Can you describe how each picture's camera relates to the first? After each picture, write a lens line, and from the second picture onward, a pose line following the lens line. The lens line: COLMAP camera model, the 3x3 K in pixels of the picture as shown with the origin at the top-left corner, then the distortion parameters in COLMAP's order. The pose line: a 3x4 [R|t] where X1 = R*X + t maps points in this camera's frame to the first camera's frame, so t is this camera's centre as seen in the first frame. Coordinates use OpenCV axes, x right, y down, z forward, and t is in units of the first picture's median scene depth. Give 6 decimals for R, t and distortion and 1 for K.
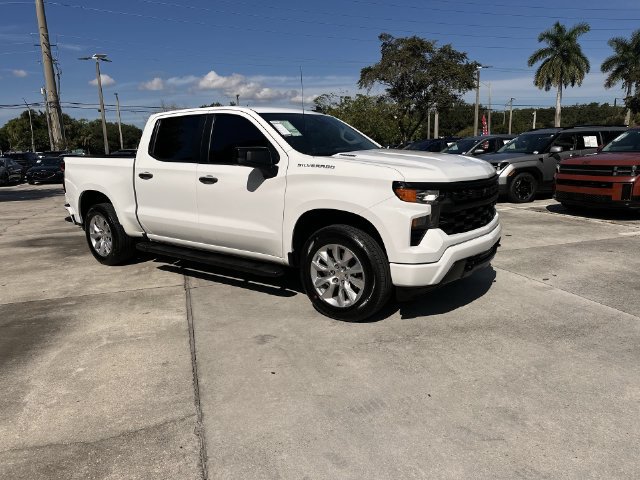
lens RADIAL K [[452.2, 0, 318.5], [0, 452.2, 239.1], [0, 0, 1]] dist [0.033052, -0.047604]
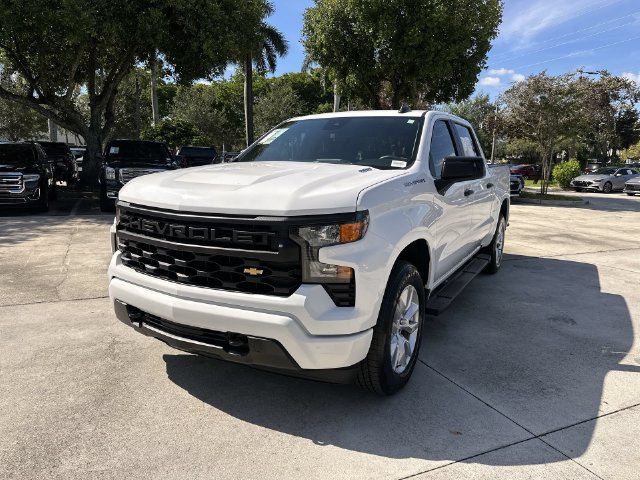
lens RADIAL K [[452.2, 0, 314.8], [0, 452.2, 238.1], [0, 0, 1]] dist [0.033052, -0.047604]
pose [[0.108933, 0.195211, -0.974693, 0.816346], [-0.215896, 0.961769, 0.168493, -0.195821], [0.970321, 0.192078, 0.146914, 0.888143]]
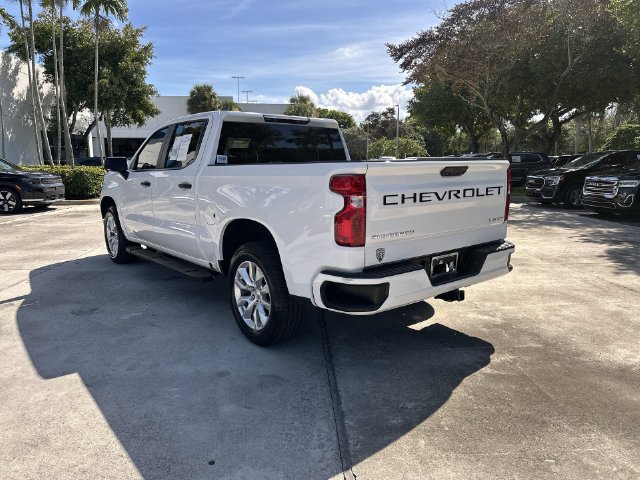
lens RADIAL K [[452.2, 0, 316.9], [0, 452.2, 238.2], [0, 0, 1]] dist [0.033052, -0.047604]
pose [[-0.967780, -0.012367, 0.251495, -0.632628], [0.076579, 0.937025, 0.340764, -0.408757], [-0.239871, 0.349043, -0.905887, 2.172704]]
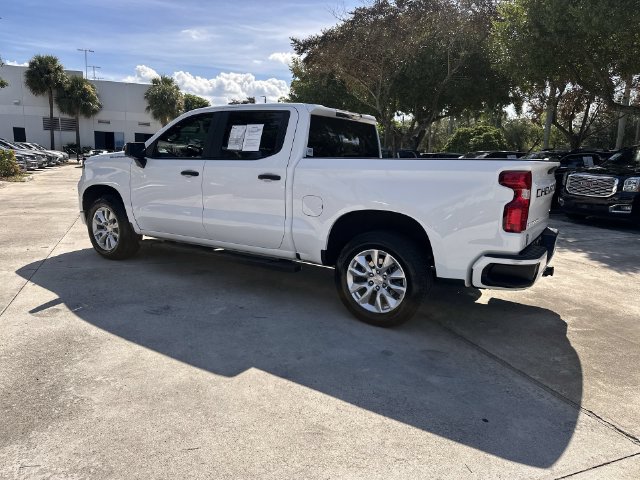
lens RADIAL K [[452.2, 0, 318.3], [0, 452.2, 237.4], [0, 0, 1]] dist [0.033052, -0.047604]
pose [[-0.997442, 0.005888, -0.071235, -0.191428], [-0.020890, 0.929076, 0.369298, -0.439541], [0.068357, 0.369842, -0.926577, 2.261112]]
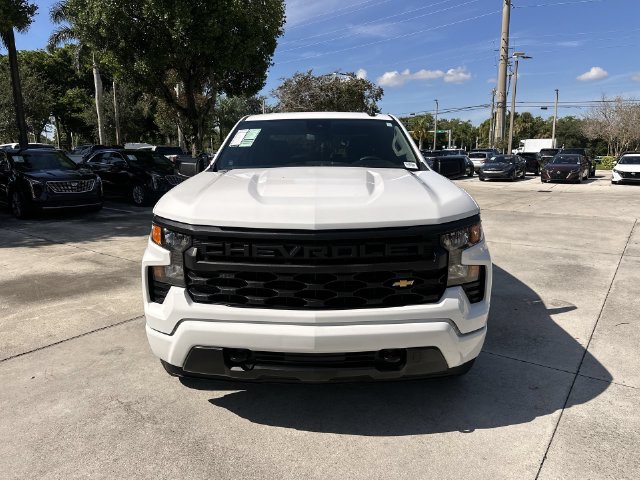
lens RADIAL K [[452.2, 0, 318.8], [0, 452.2, 236.3], [0, 0, 1]] dist [0.033052, -0.047604]
pose [[0.586449, 0.169739, -0.792002, 0.662997], [-0.169863, 0.981826, 0.084644, -0.140222], [0.791975, 0.084893, 0.604623, 0.539969]]
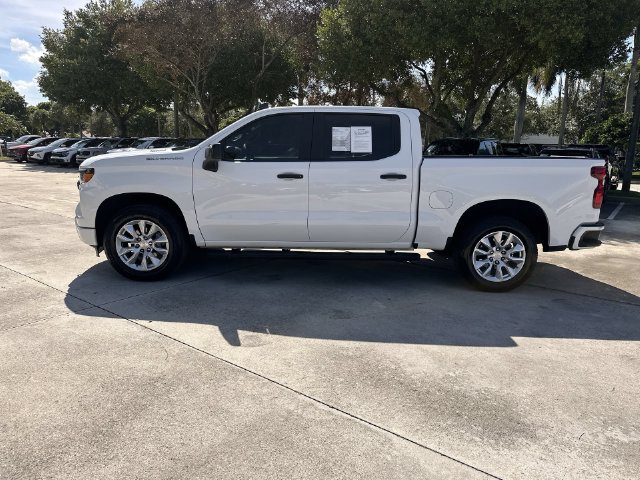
lens RADIAL K [[452.2, 0, 315.6], [0, 452.2, 237.6], [0, 0, 1]] dist [0.033052, -0.047604]
pose [[-0.809646, 0.116214, -0.575298, 0.540002], [-0.120216, 0.926582, 0.356361, -0.423597], [0.574475, 0.357687, -0.736233, 2.052651]]
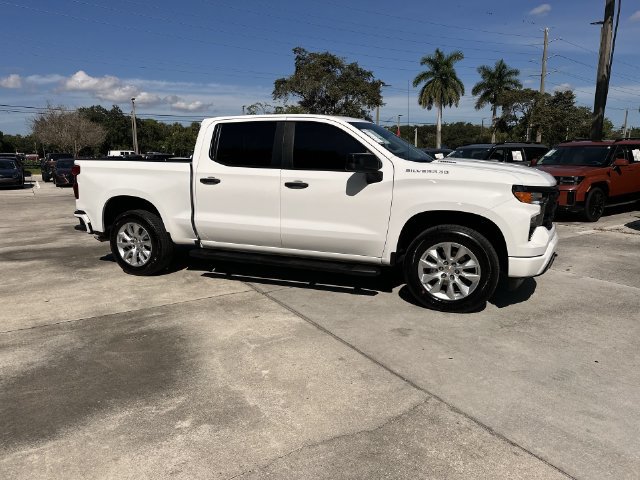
lens RADIAL K [[452.2, 0, 319.3], [0, 452.2, 240.7], [0, 0, 1]] dist [0.033052, -0.047604]
pose [[0.969678, -0.023357, 0.243268, -0.420632], [0.027741, 0.999508, -0.014611, 0.011071], [-0.242807, 0.020916, 0.969849, 0.001924]]
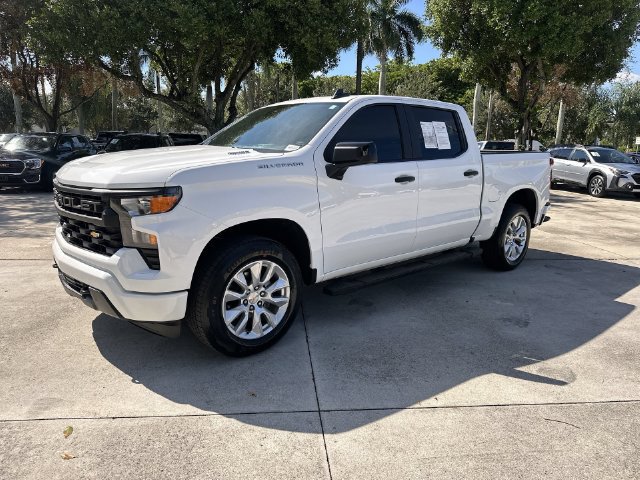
lens RADIAL K [[452.2, 0, 315.7], [0, 452.2, 237.4], [0, 0, 1]] dist [0.033052, -0.047604]
pose [[-0.214092, 0.211084, -0.953734, 0.849204], [-0.202954, 0.945453, 0.254809, -0.271069], [0.955497, 0.248117, -0.159574, 1.269523]]
